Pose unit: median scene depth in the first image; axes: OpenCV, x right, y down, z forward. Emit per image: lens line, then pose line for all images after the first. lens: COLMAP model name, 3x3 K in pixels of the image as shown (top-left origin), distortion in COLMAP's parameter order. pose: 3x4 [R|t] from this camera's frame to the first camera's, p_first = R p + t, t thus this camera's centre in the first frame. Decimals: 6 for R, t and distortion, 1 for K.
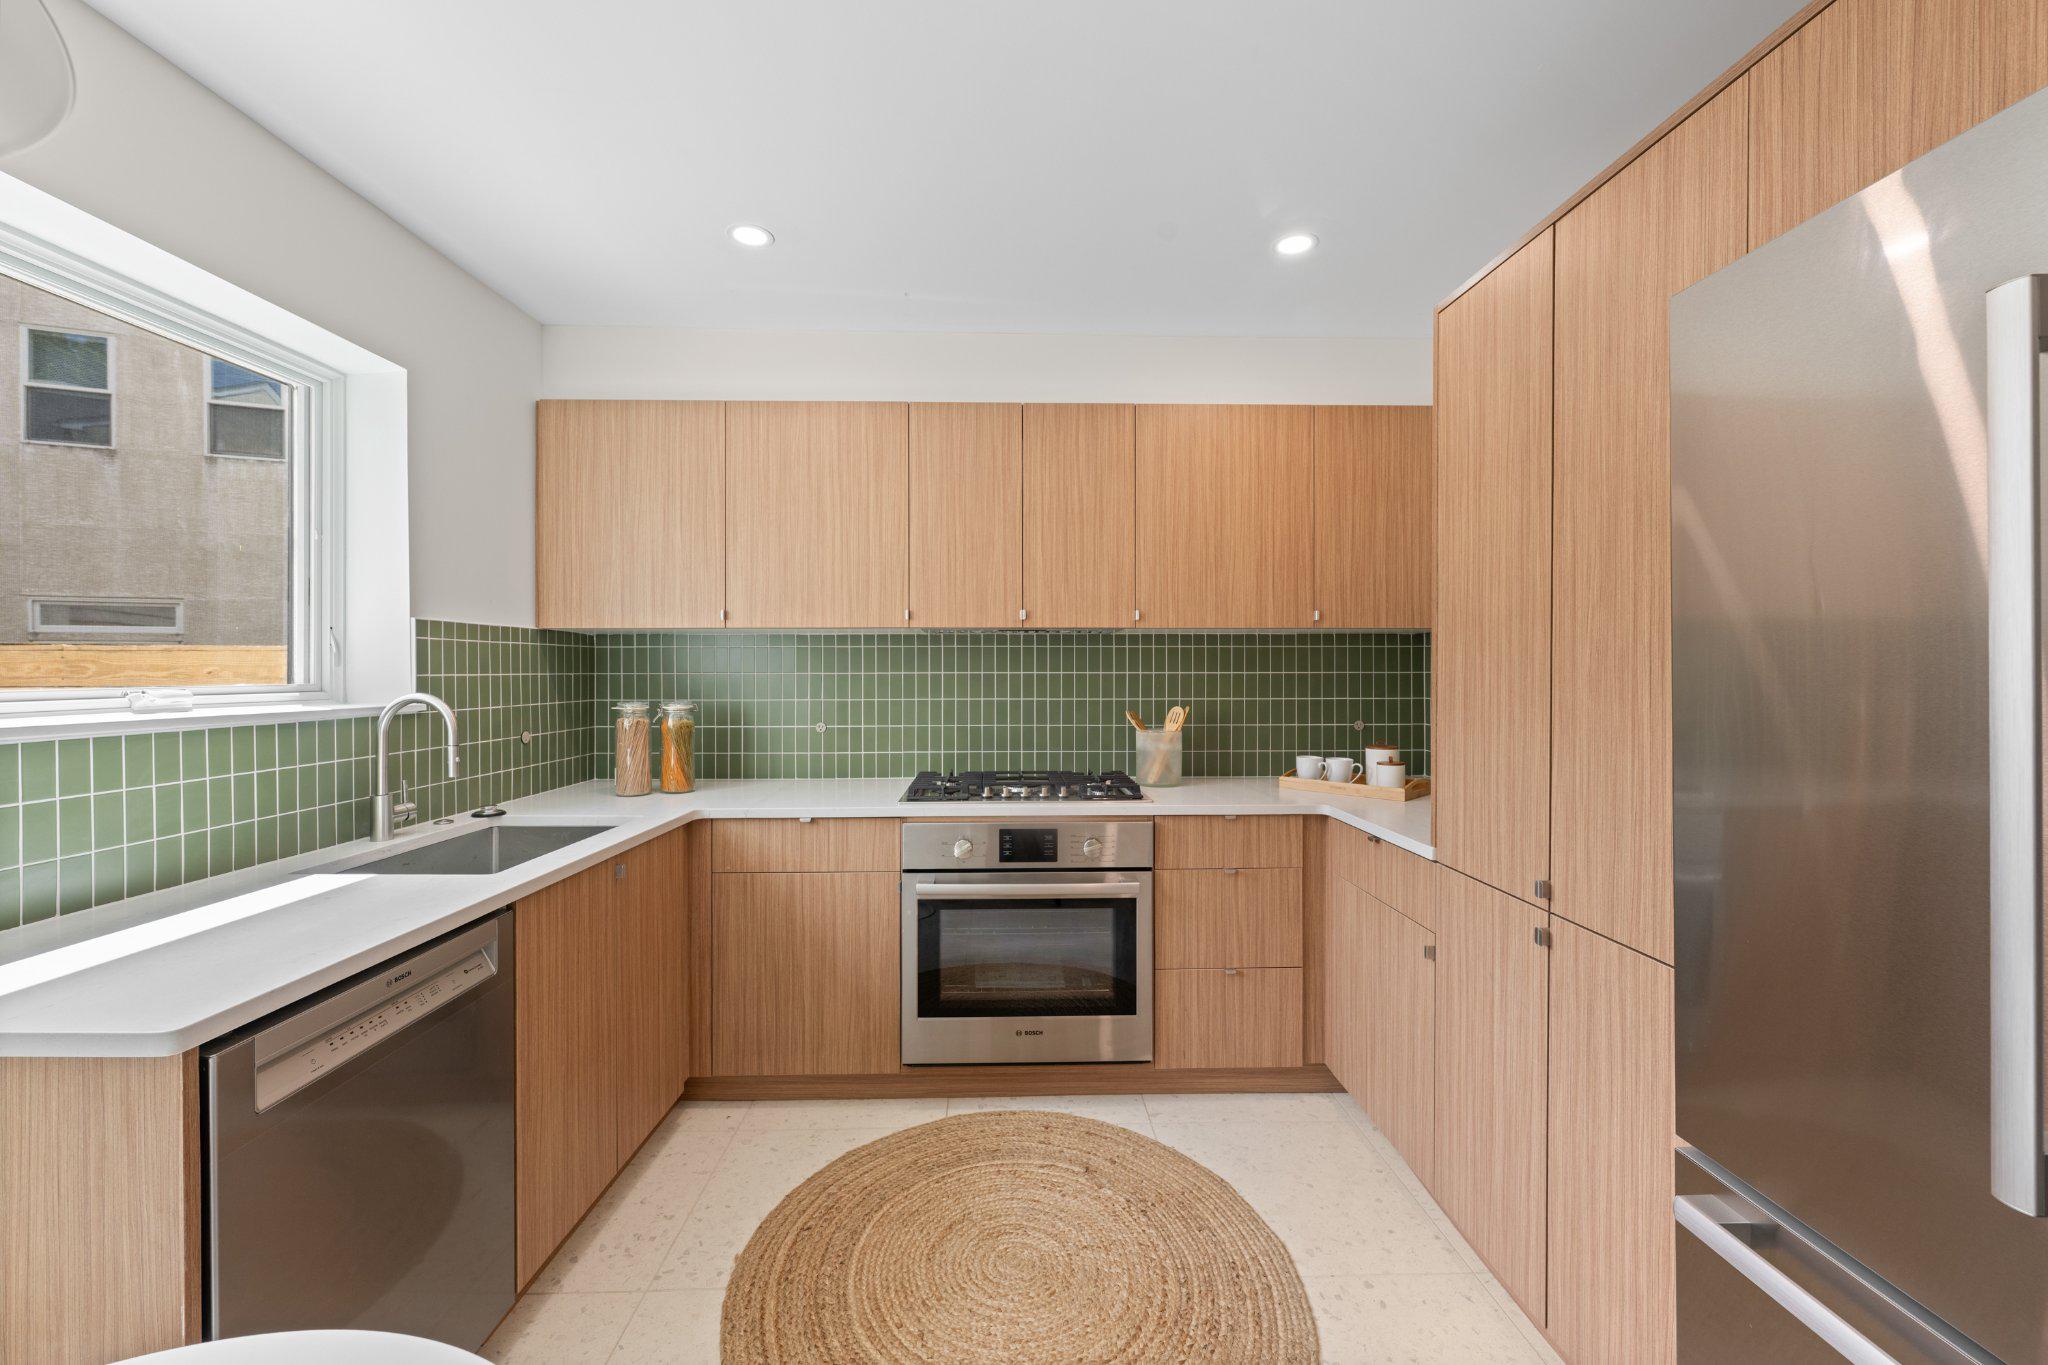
lens RADIAL K [[813.5, 0, 1014.1], [0, 813.5, 671.2], [0, 0, 1]] dist [0.002533, -0.000696]
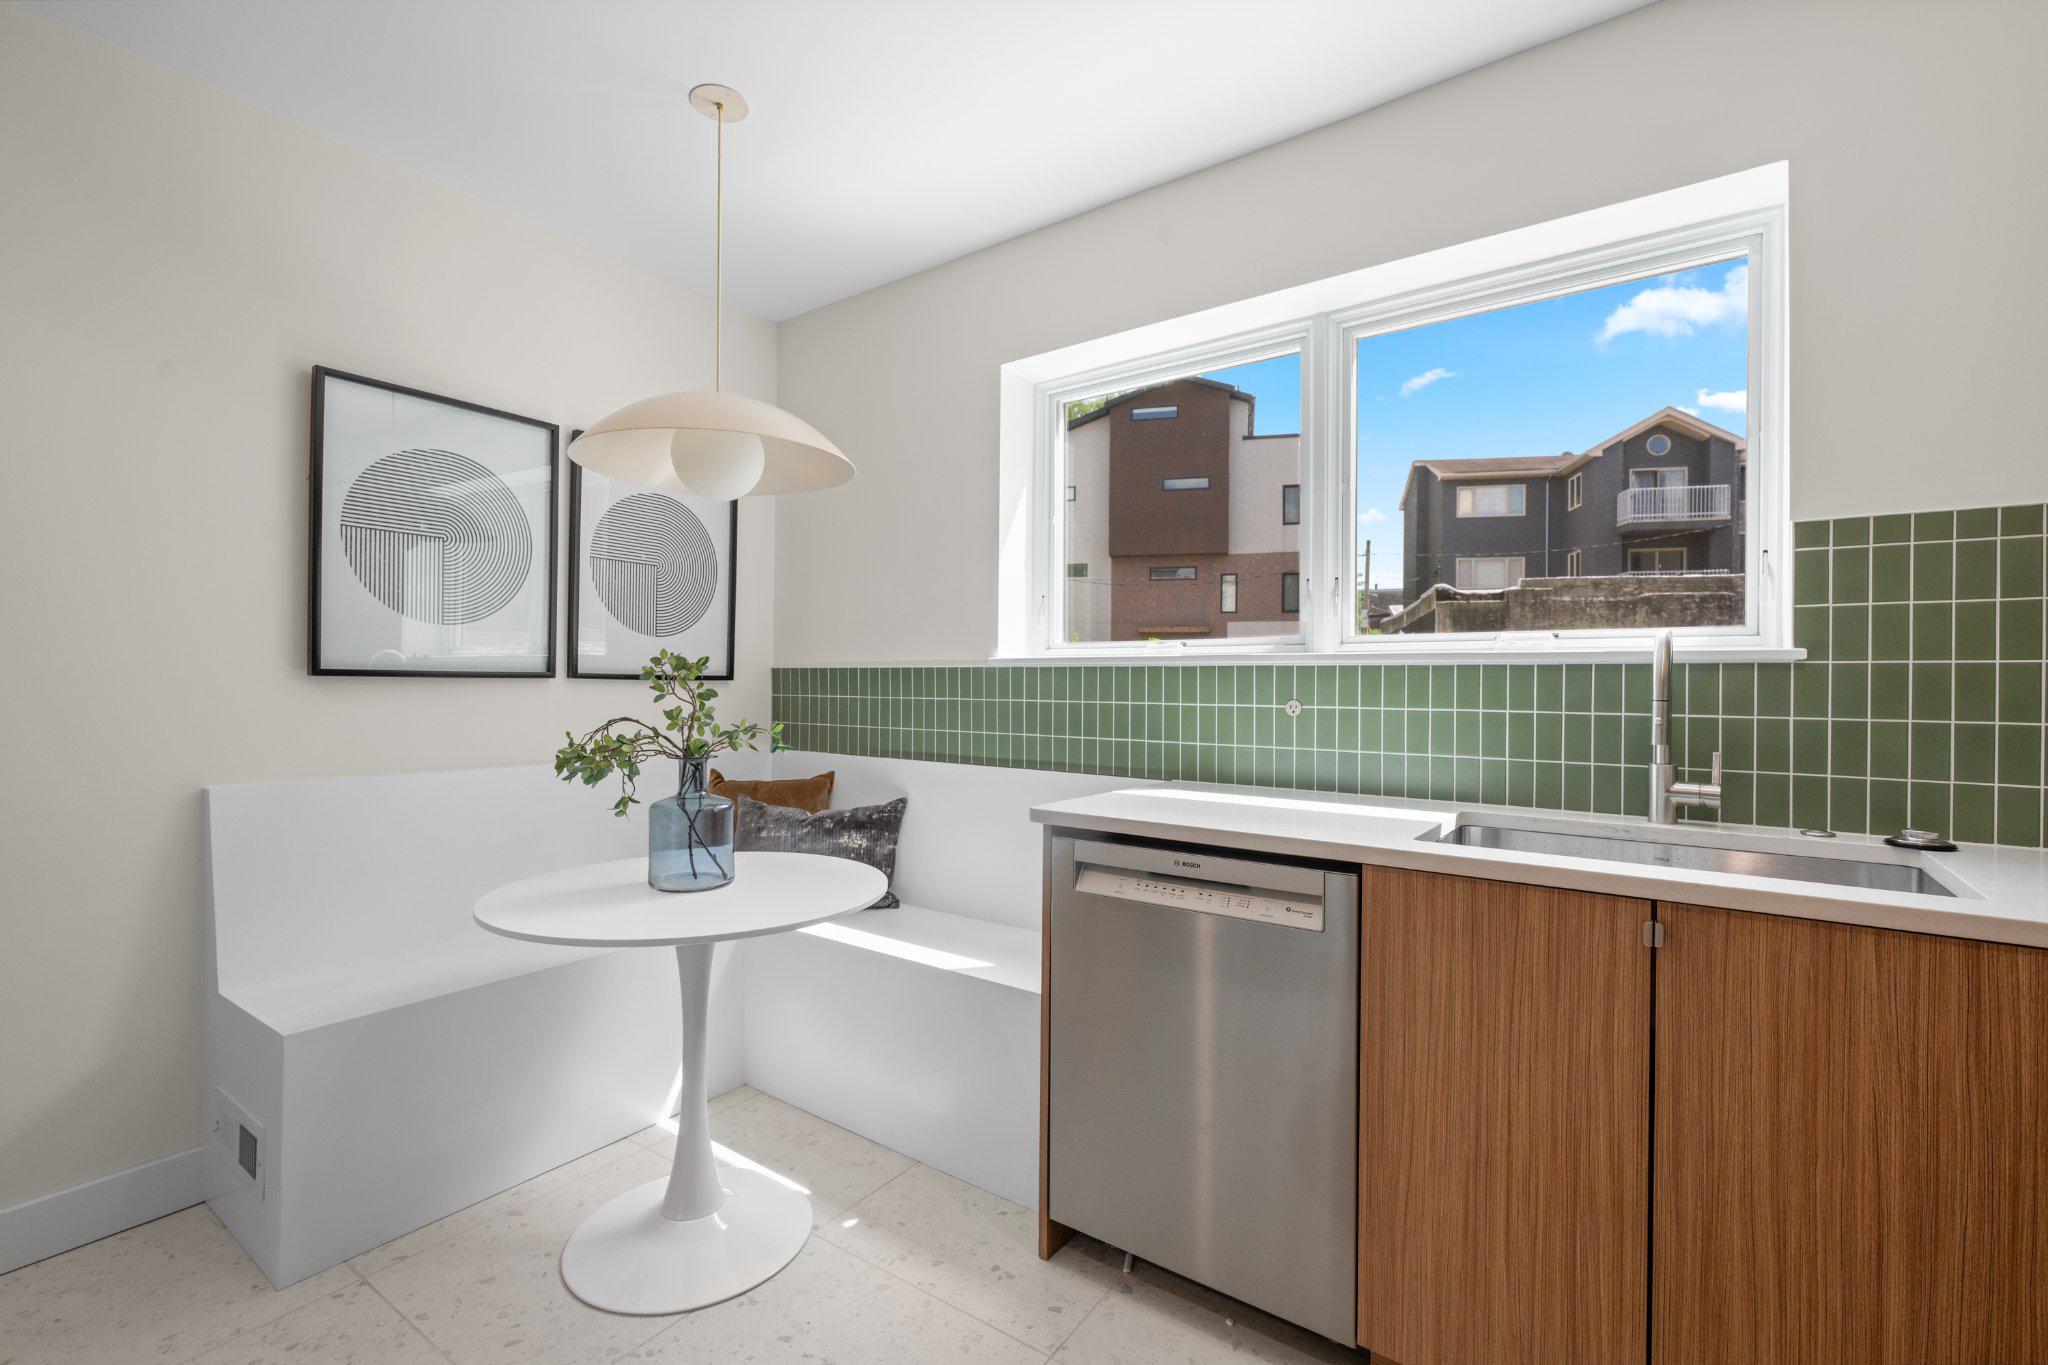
lens RADIAL K [[862.1, 0, 1021.1], [0, 862.1, 687.4], [0, 0, 1]] dist [-0.002512, 0.000192]
pose [[-0.578026, 0.000396, -0.816018, 0.190638], [-0.011338, 0.999899, 0.008517, 0.065230], [0.815939, 0.014175, -0.577964, 0.800346]]
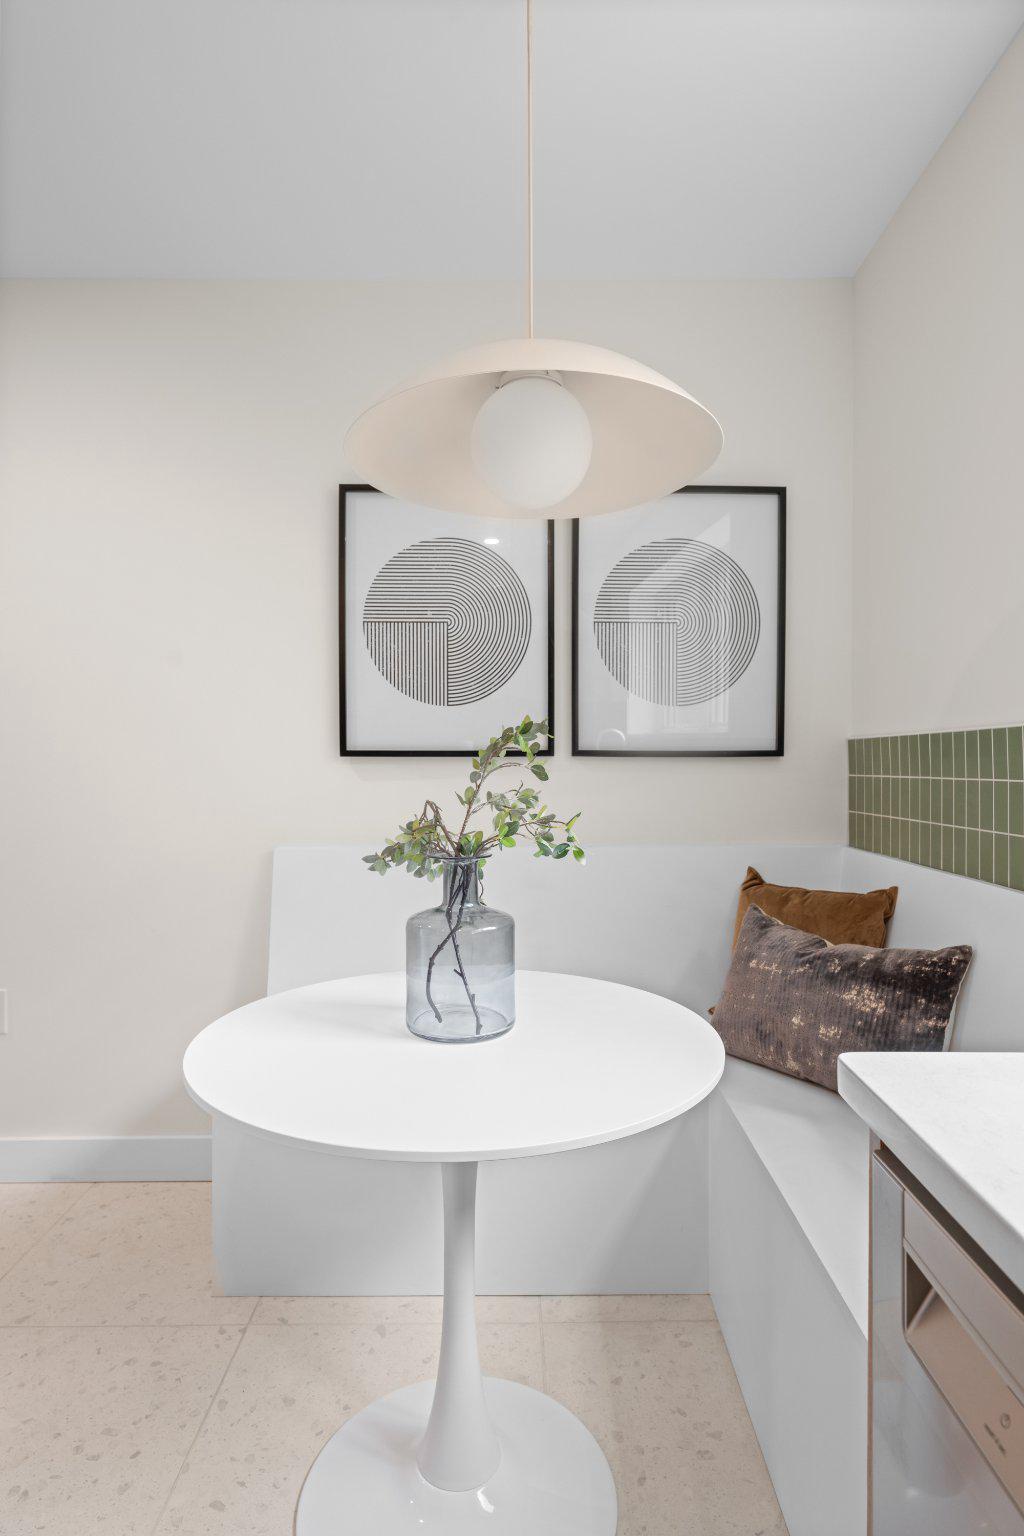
lens RADIAL K [[880.1, 0, 504.3], [0, 880.1, 768.7], [0, 0, 1]] dist [0.036894, 0.000283]
pose [[-0.999935, 0.004188, 0.010580, -0.287500], [0.004380, 0.999825, 0.018160, 0.065085], [-0.010503, 0.018205, -0.999779, 0.733372]]
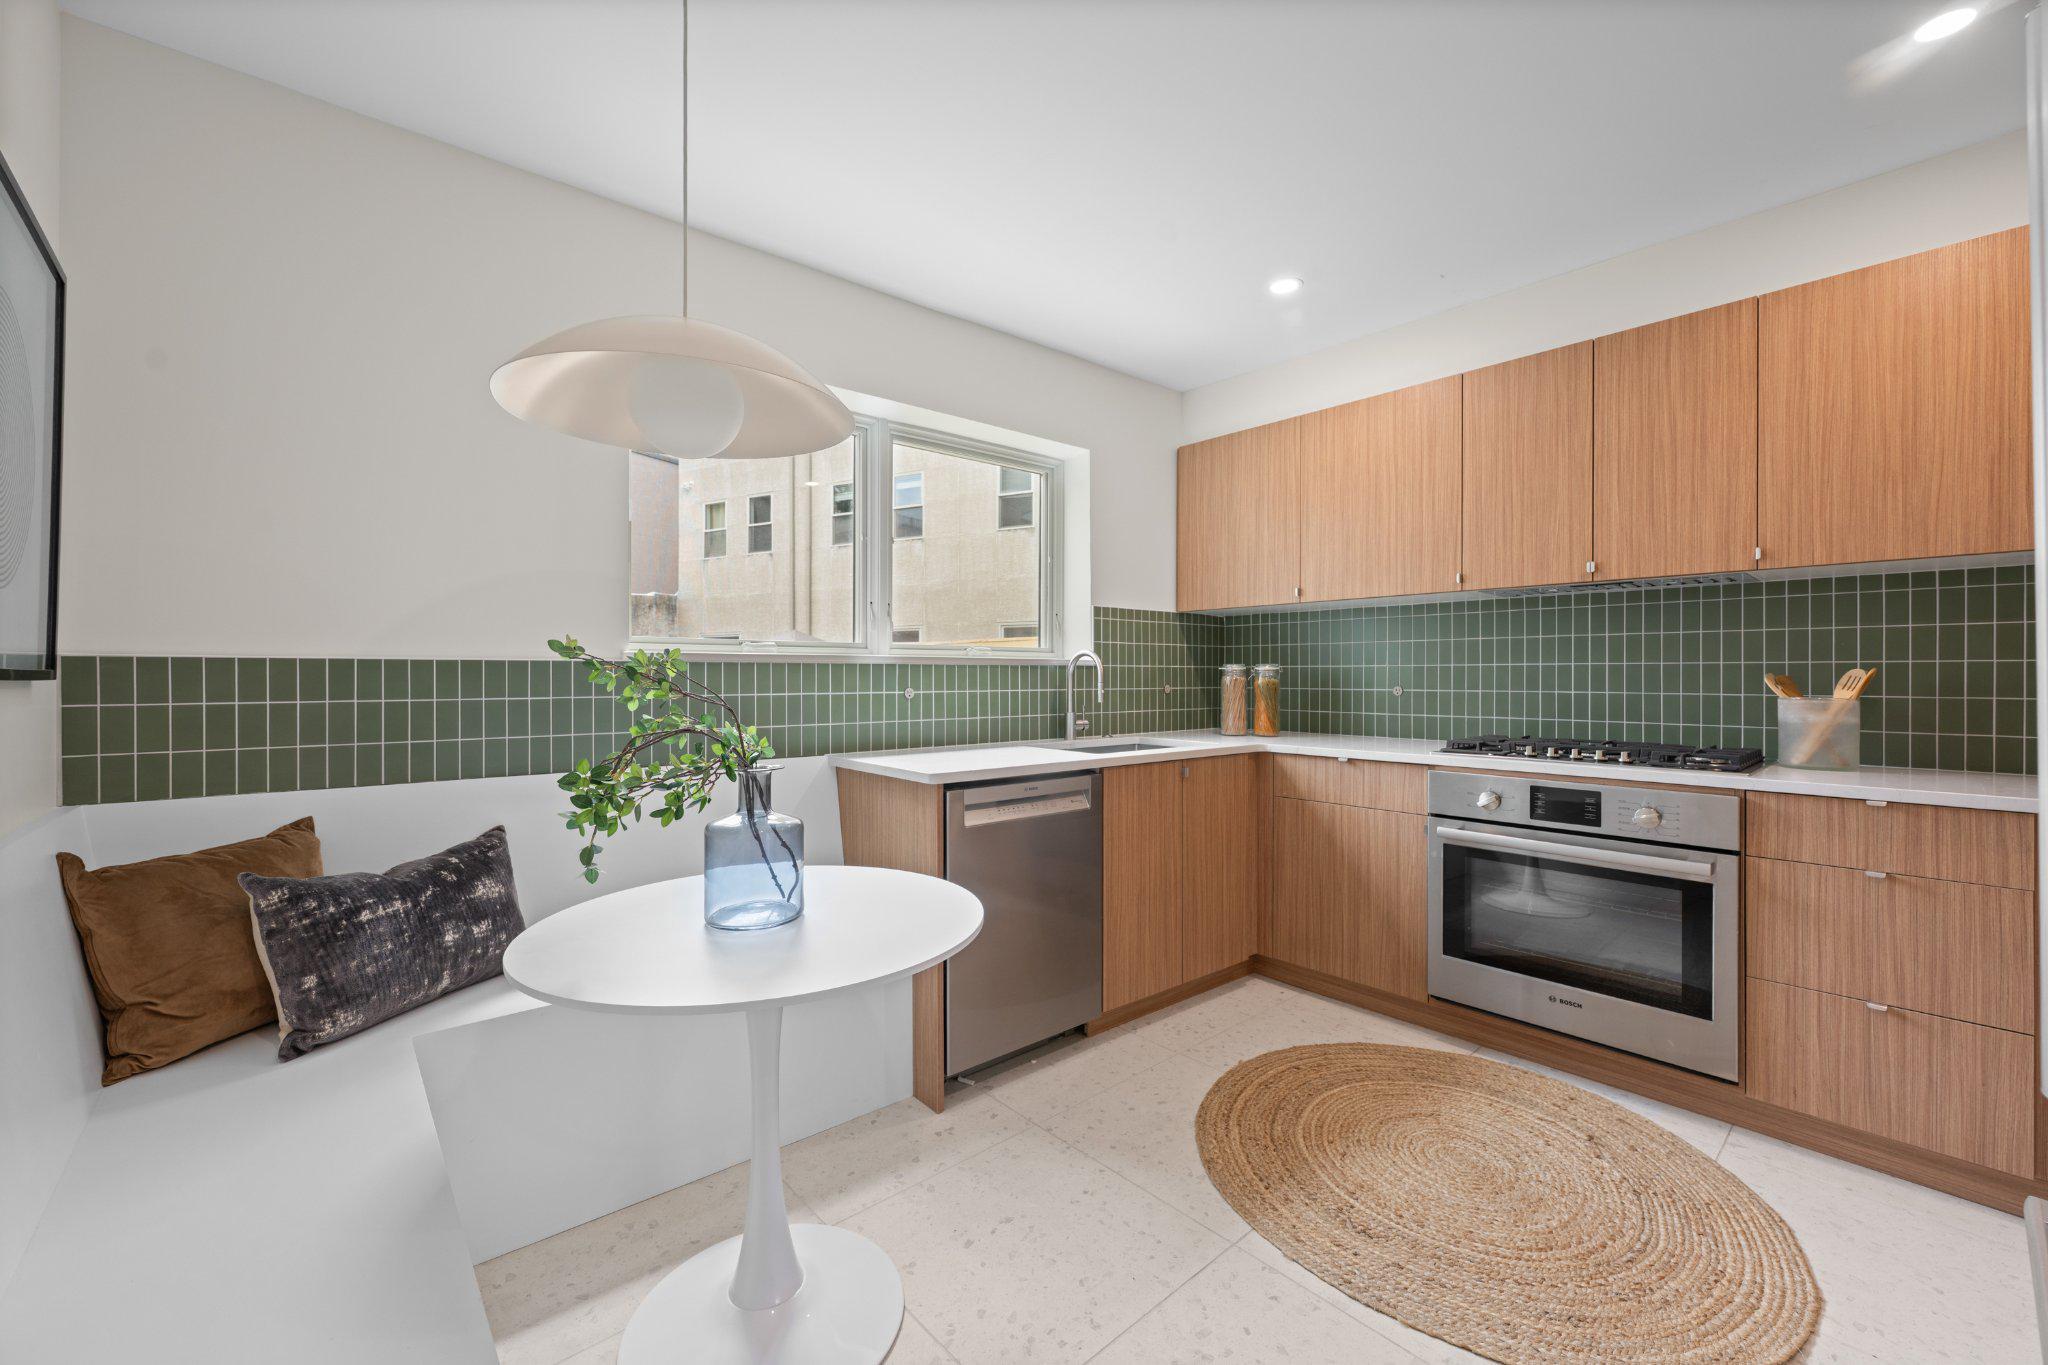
lens RADIAL K [[813.5, 0, 1009.4], [0, 813.5, 671.0], [0, 0, 1]] dist [0.002533, -0.000696]
pose [[0.636686, -0.001513, -0.771122, 0.335724], [-0.005814, 0.999960, -0.006763, 0.065220], [0.771102, 0.008789, 0.636652, -0.113461]]
